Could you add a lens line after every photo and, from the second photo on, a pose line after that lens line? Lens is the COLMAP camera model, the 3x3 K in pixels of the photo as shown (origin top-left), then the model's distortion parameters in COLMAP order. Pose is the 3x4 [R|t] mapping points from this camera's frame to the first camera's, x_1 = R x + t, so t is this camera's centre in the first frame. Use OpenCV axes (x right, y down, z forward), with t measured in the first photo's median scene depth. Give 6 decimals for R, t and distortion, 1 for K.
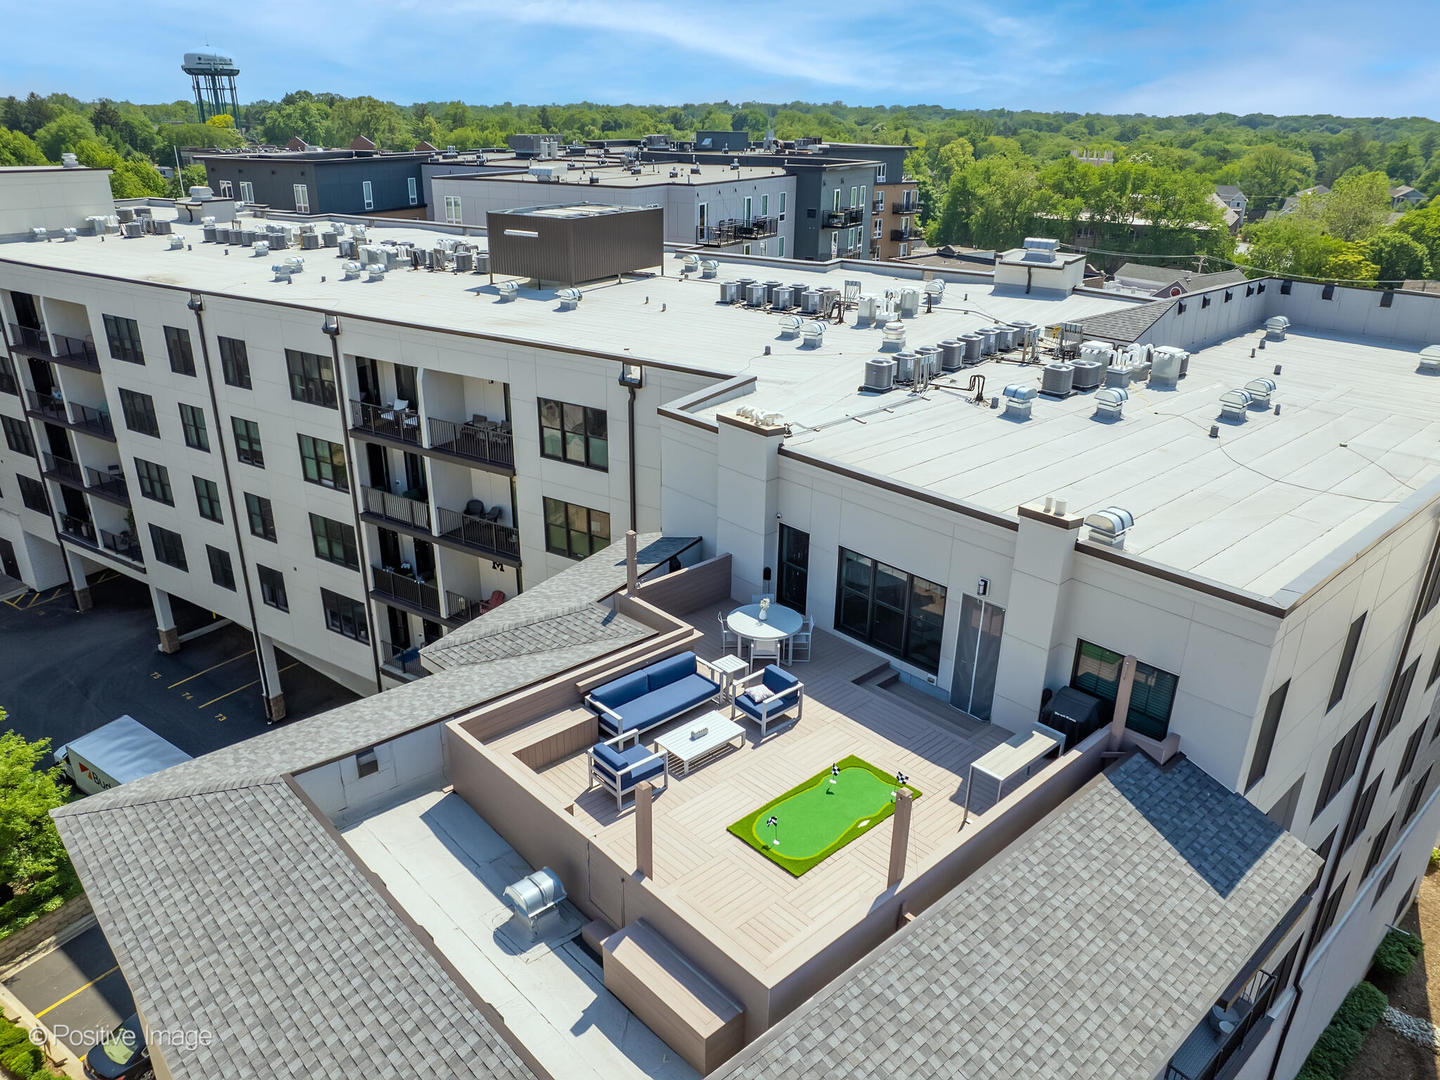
lens RADIAL K [[1025.6, 0, 720.0], [0, 1025.6, 540.0], [0, 0, 1]] dist [-0.079316, 0.076047]
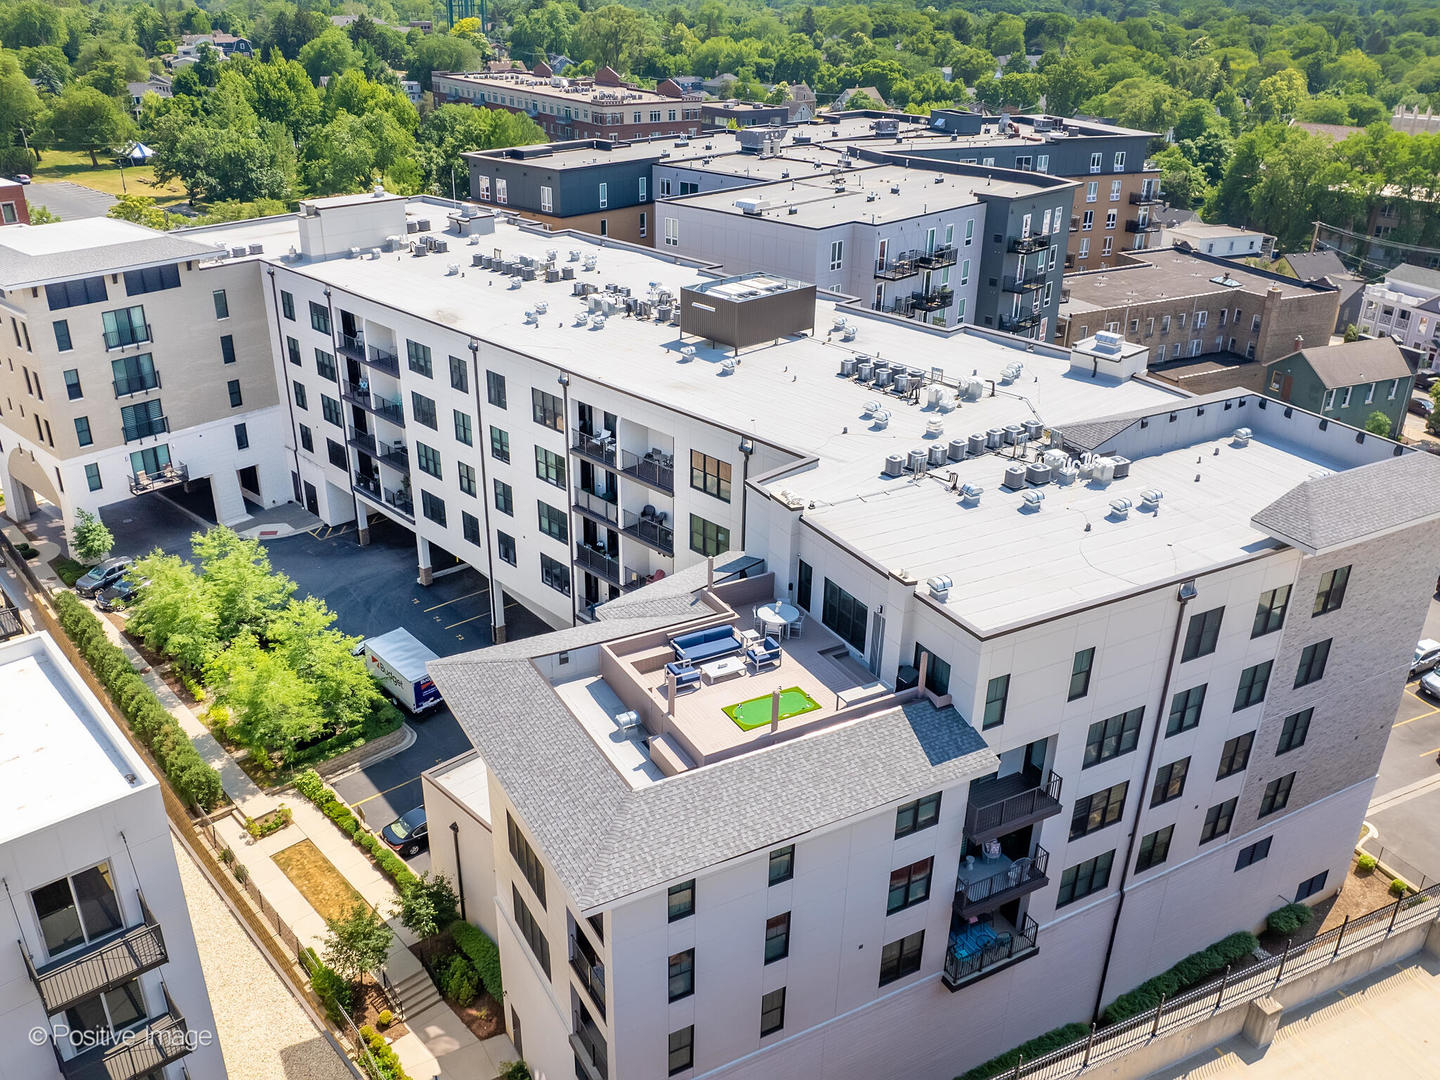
lens RADIAL K [[1198.6, 0, 720.0], [0, 1198.6, 540.0], [0, 0, 1]] dist [-0.033133, -0.005765]
pose [[0.972345, 0.102061, -0.210069, 0.208432], [-0.094120, 0.994428, 0.047487, -0.078329], [0.213745, -0.026402, 0.976533, -0.606105]]
